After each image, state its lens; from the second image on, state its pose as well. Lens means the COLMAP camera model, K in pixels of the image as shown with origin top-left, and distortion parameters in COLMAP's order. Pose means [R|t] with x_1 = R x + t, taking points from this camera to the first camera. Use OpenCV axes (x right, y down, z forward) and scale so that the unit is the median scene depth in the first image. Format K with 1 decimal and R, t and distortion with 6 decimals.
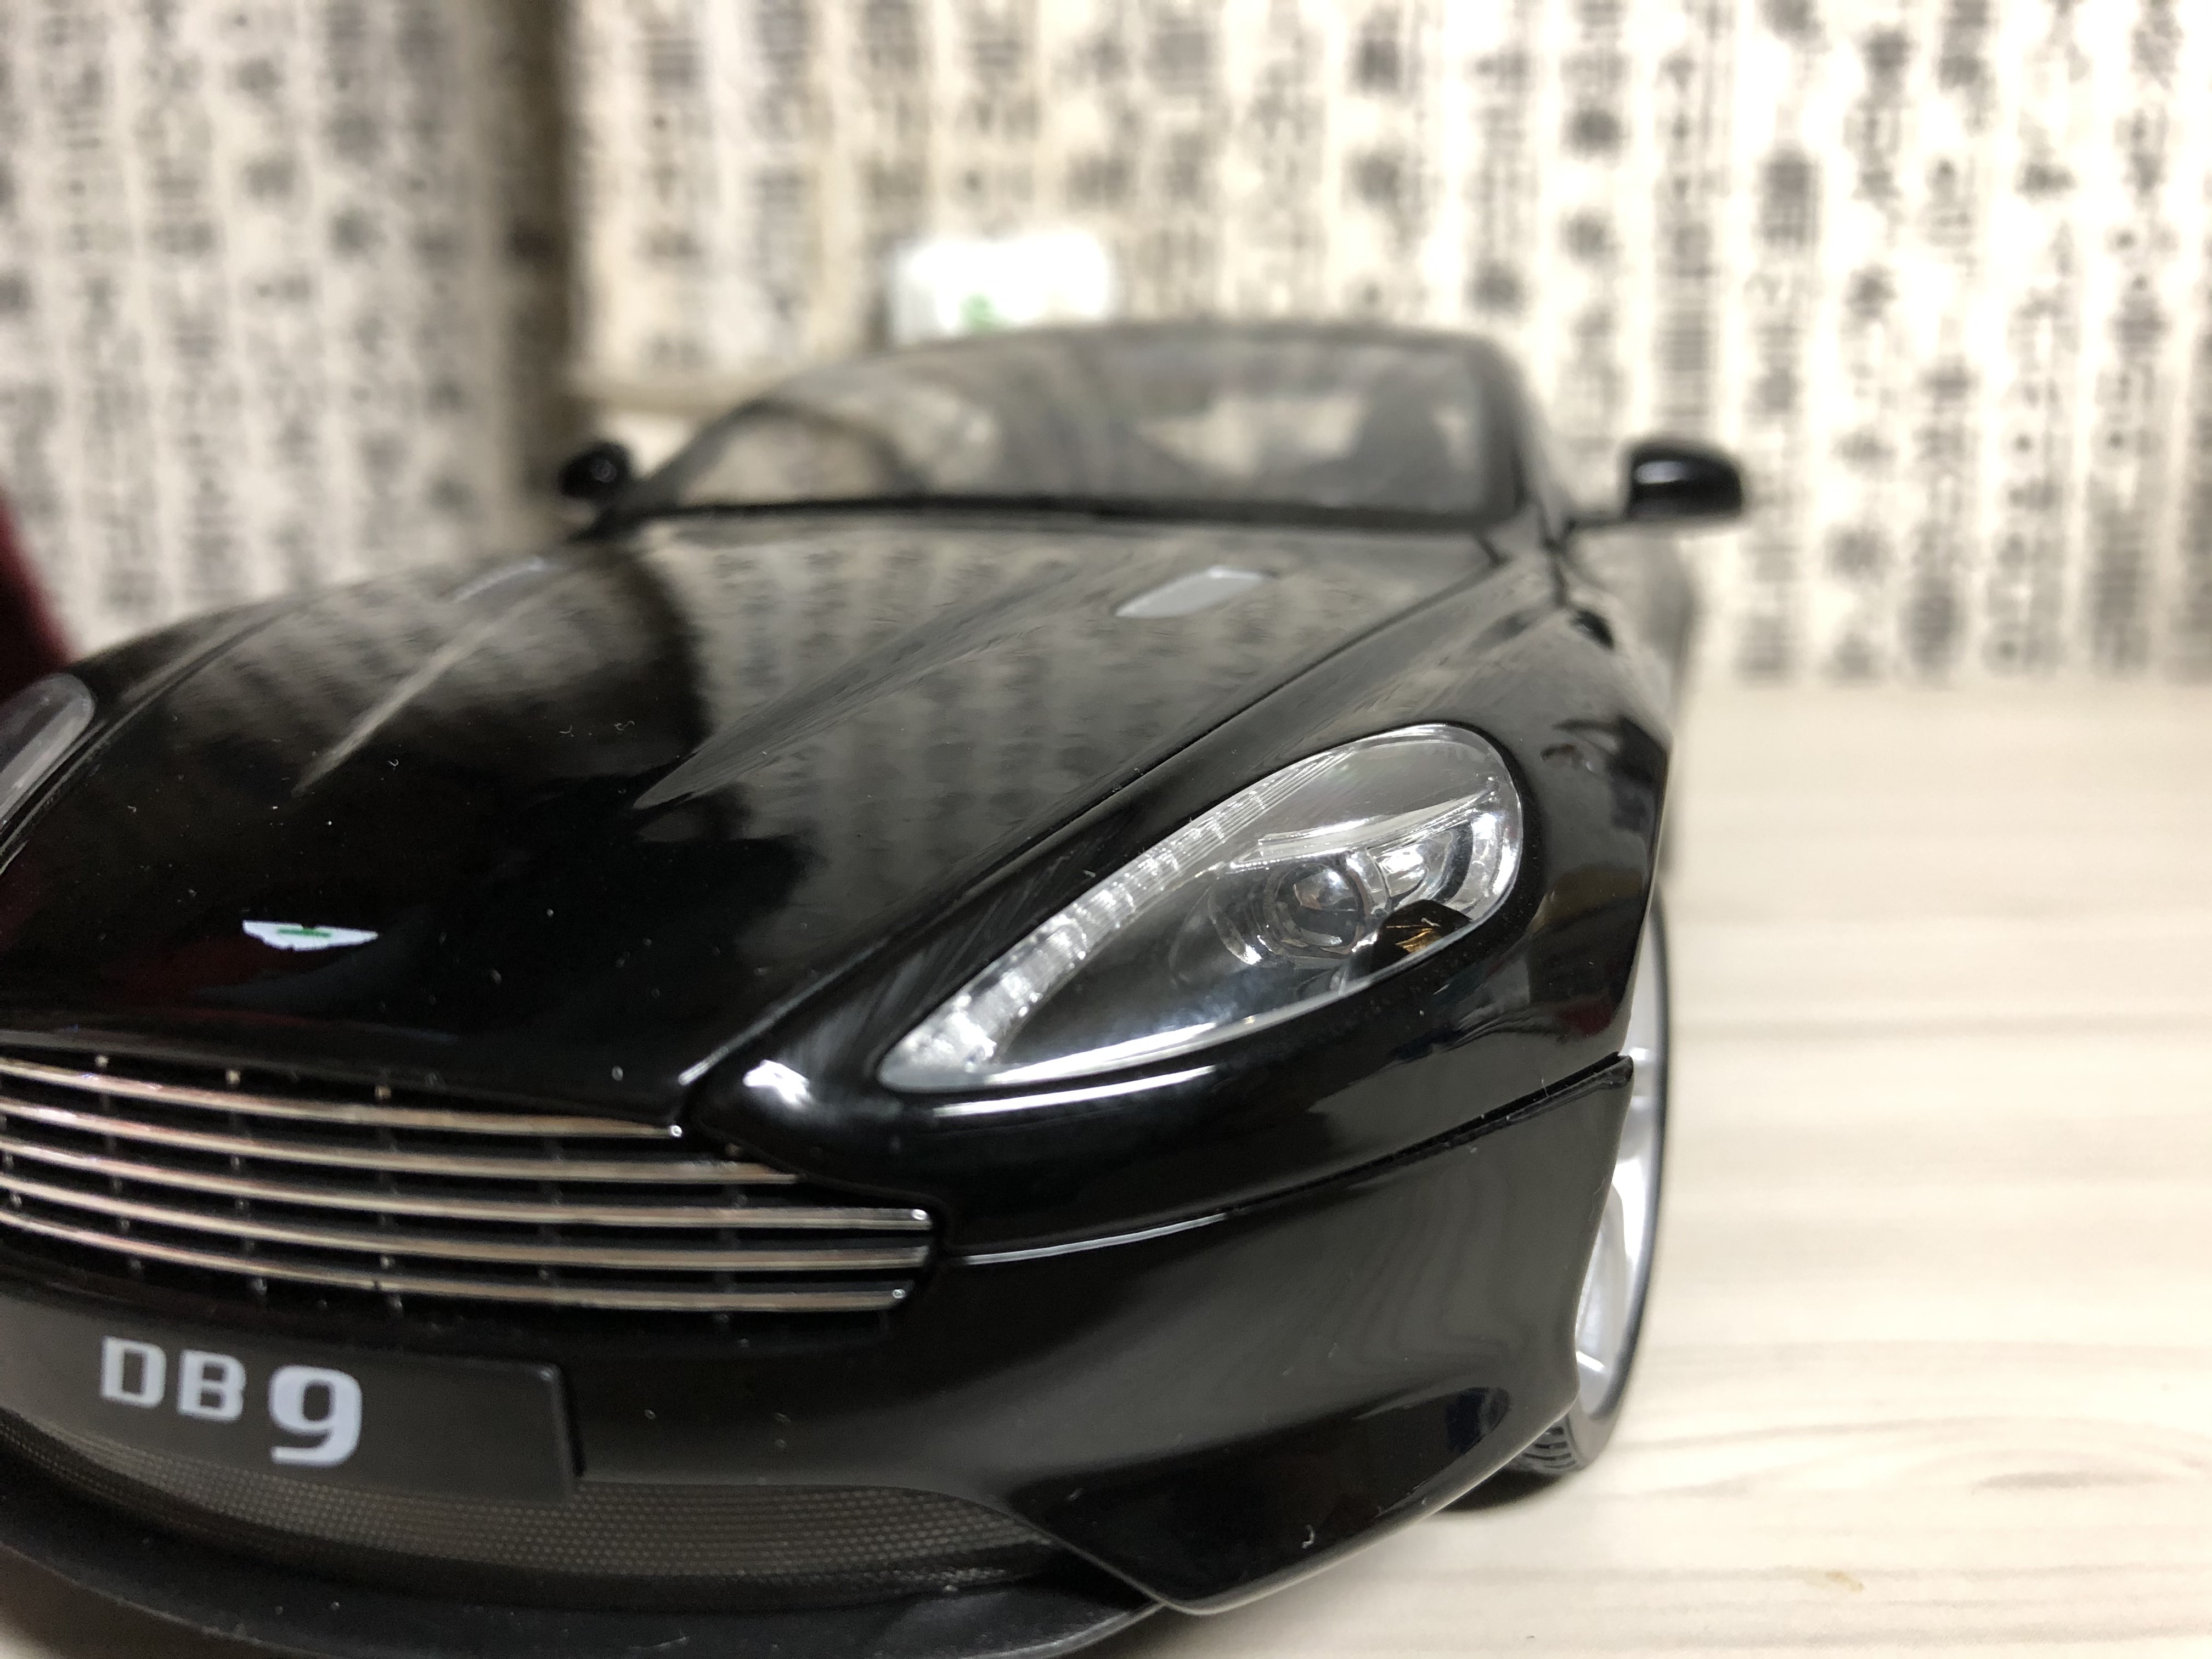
lens RADIAL K [[1936.6, 0, 1120.3], [0, 1936.6, 805.7], [0, 0, 1]] dist [-0.018667, 0.038559]
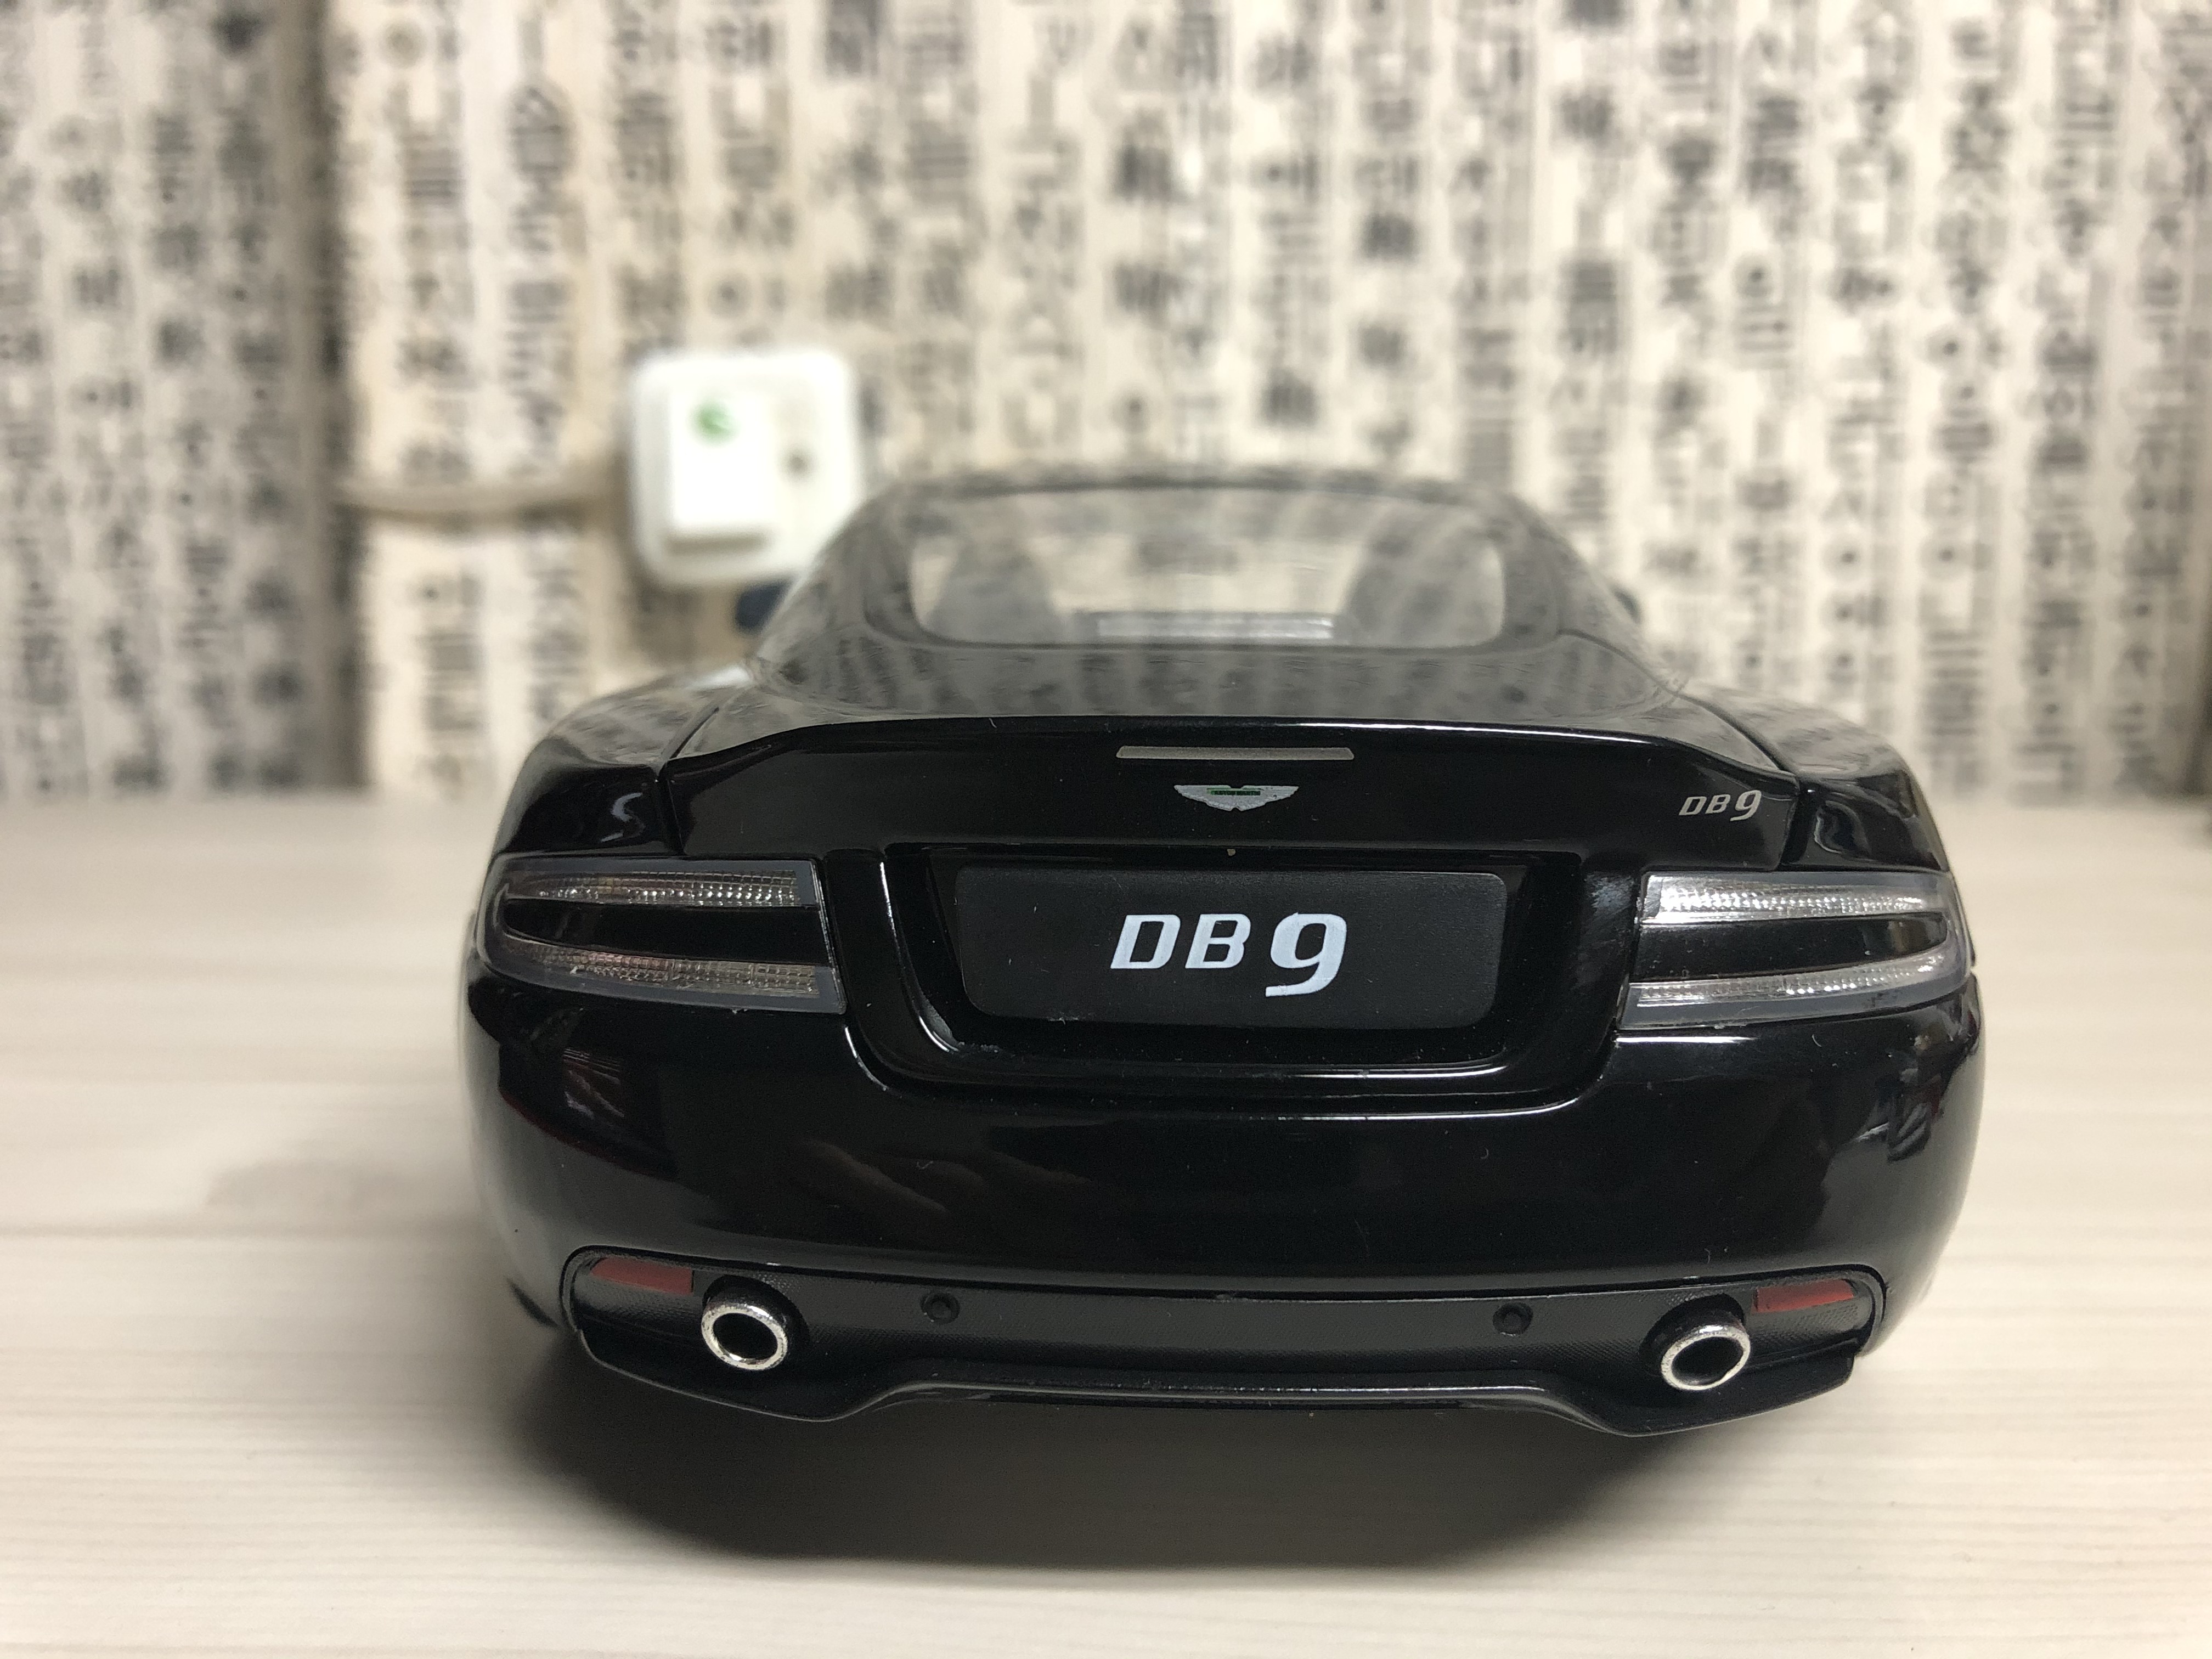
lens RADIAL K [[1936.6, 0, 1102.8], [0, 1936.6, 803.2], [0, 0, 1]] dist [-0.018667, 0.038559]
pose [[0.998144, 0.013095, -0.059480, 0.162474], [-0.015573, 0.999022, -0.041392, -0.020913], [0.058879, 0.042241, 0.997371, 0.029246]]
